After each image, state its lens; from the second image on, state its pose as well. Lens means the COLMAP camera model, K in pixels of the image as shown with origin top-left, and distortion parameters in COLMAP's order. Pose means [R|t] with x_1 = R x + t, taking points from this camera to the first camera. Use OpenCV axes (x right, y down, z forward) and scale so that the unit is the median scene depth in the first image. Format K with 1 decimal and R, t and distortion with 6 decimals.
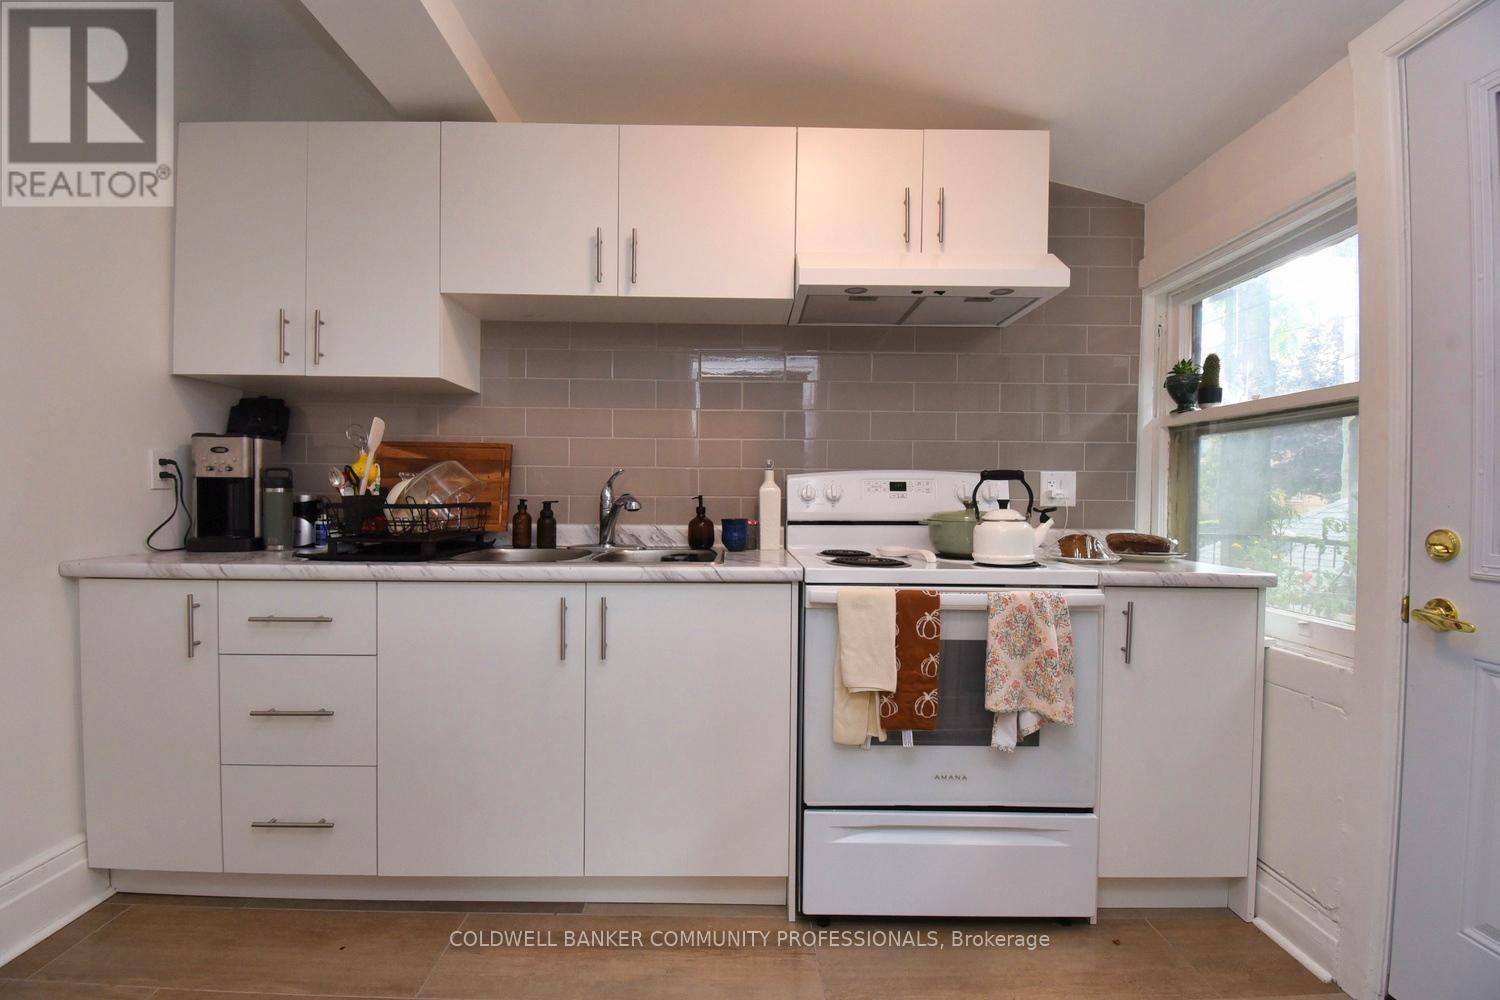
lens RADIAL K [[657.9, 0, 735.1], [0, 657.9, 506.9], [0, 0, 1]] dist [0.015224, -0.024592]
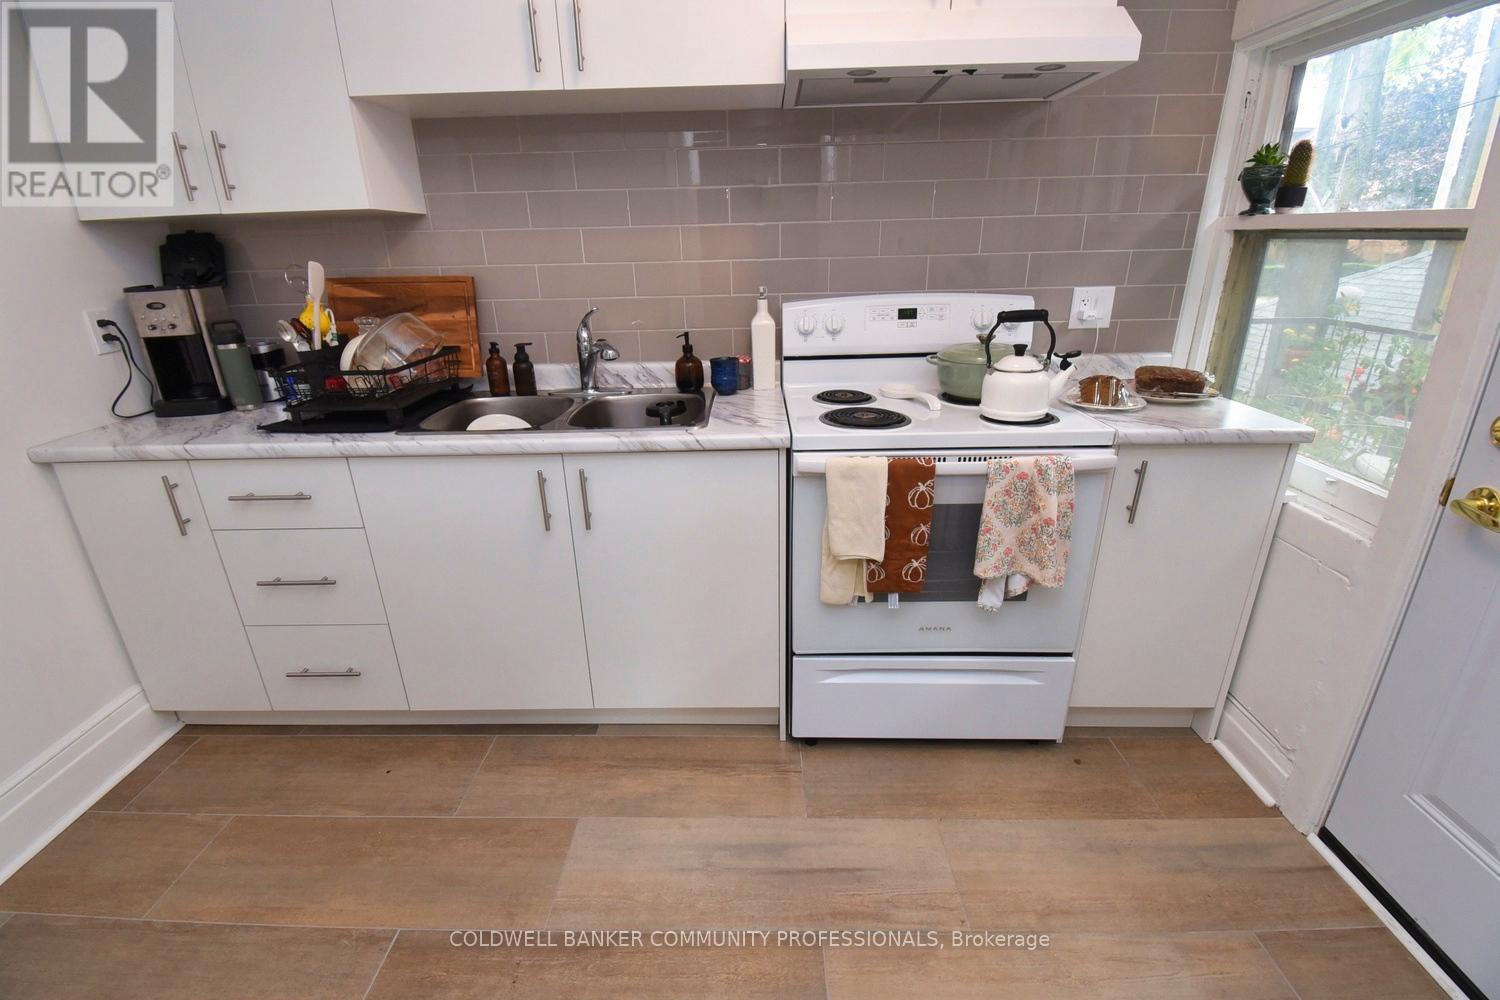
lens RADIAL K [[657.9, 0, 735.1], [0, 657.9, 506.9], [0, 0, 1]] dist [0.015224, -0.024592]
pose [[0.998965, -0.020645, -0.040542, 0.054840], [0.033405, 0.937805, 0.345553, -0.121377], [0.030887, -0.346549, 0.937523, 0.083429]]
